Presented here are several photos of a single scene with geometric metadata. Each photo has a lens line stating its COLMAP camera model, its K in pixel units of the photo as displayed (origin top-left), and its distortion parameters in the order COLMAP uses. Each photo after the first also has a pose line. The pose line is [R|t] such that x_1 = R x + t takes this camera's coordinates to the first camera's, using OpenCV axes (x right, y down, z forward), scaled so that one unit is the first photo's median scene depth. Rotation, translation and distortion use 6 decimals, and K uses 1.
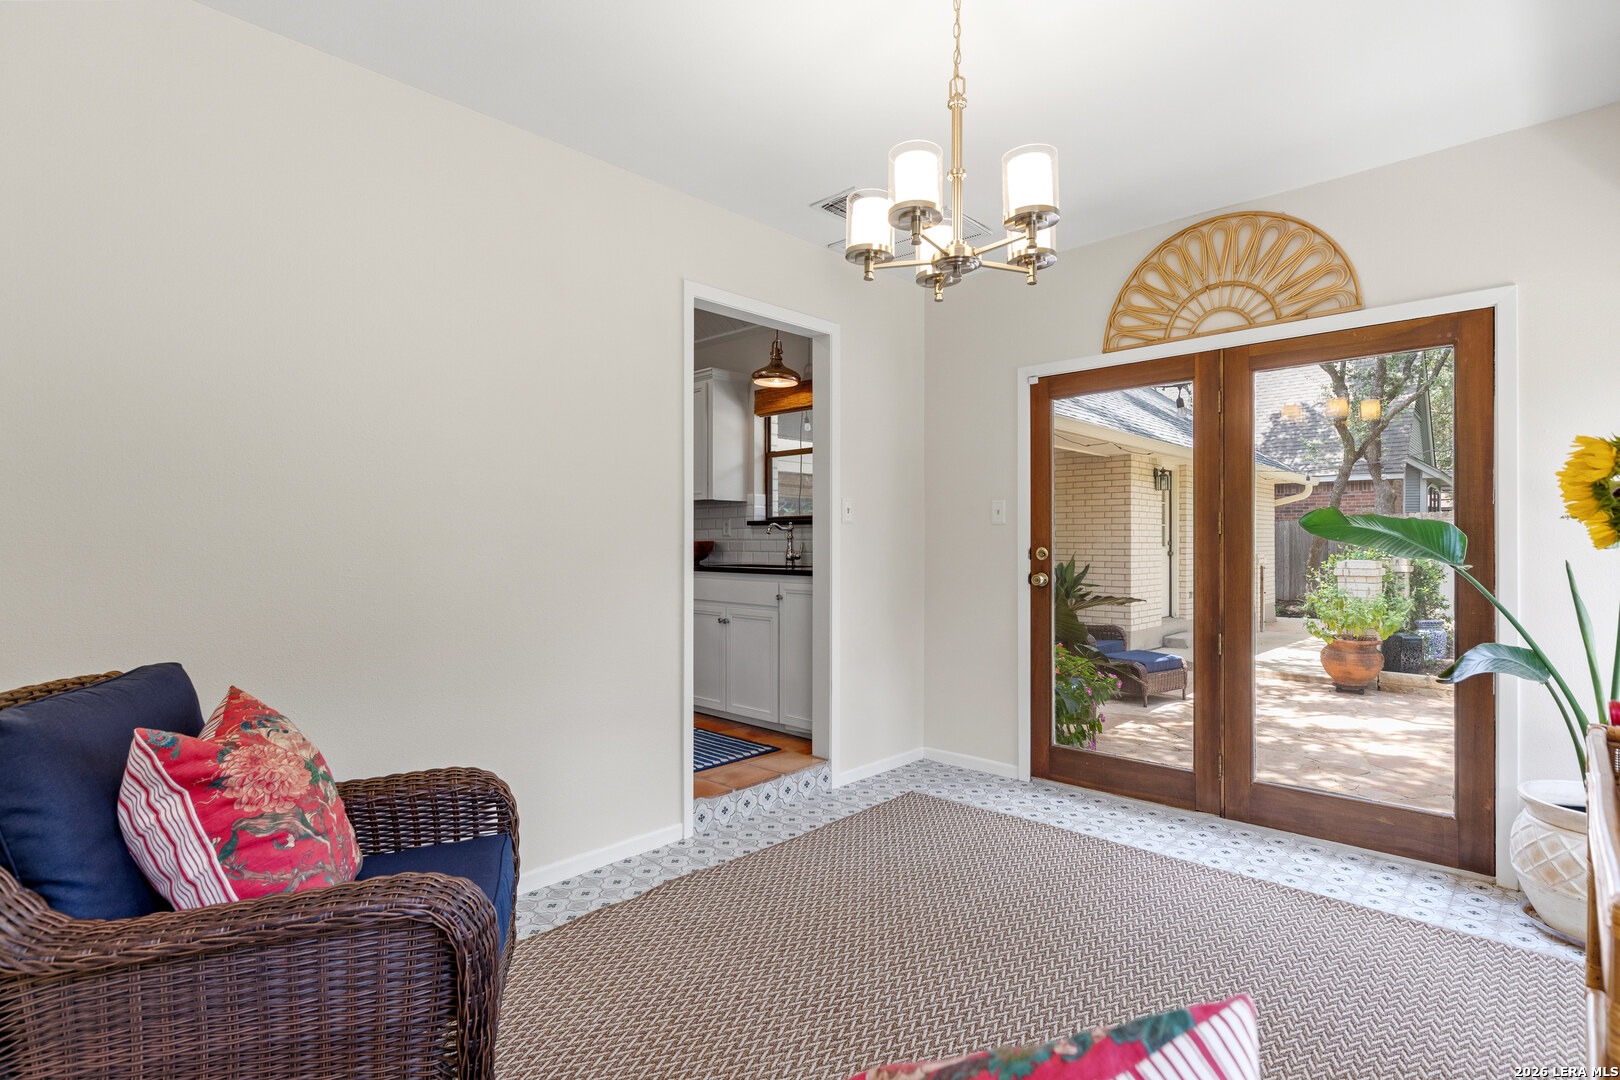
lens RADIAL K [[809.4, 0, 810.7], [0, 809.4, 539.6], [0, 0, 1]] dist [0.001266, 0.000106]
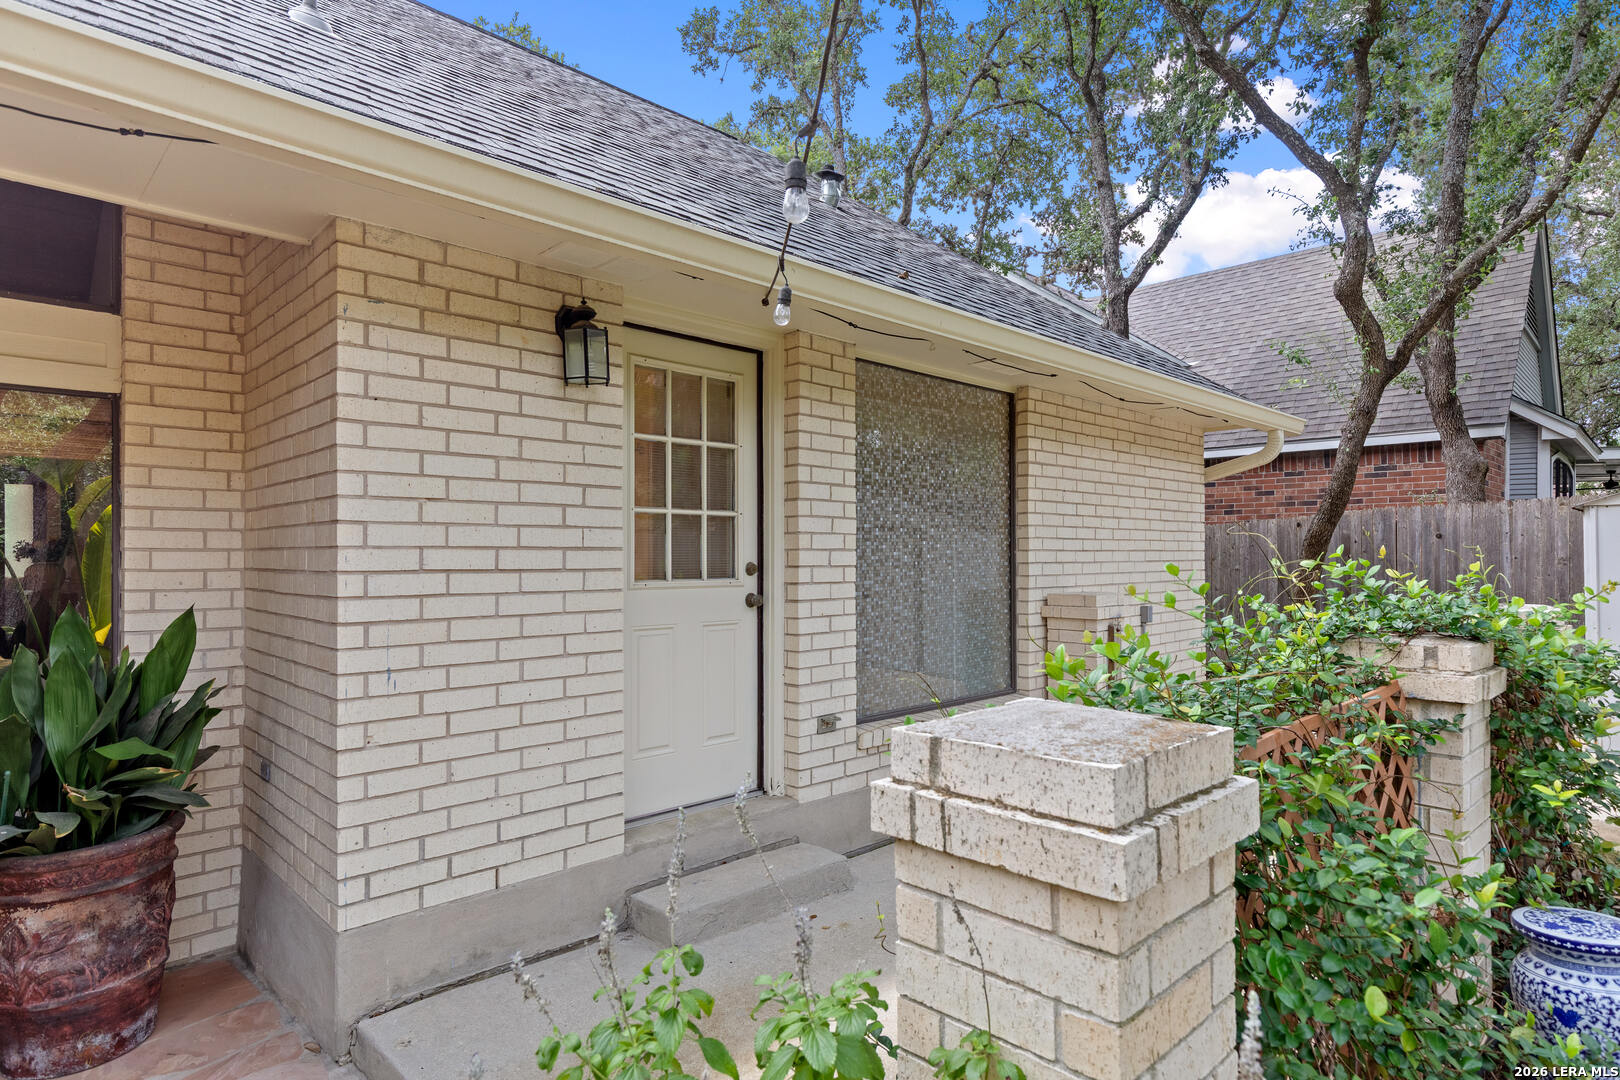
lens RADIAL K [[902.6, 0, 810.0], [0, 902.6, 545.2], [0, 0, 1]] dist [0.000798, 0.000251]
pose [[0.999383, -0.001037, -0.035105, 0.328668], [0.000612, 0.999927, -0.012107, -0.000631], [0.035115, 0.012078, 0.999310, 0.435151]]
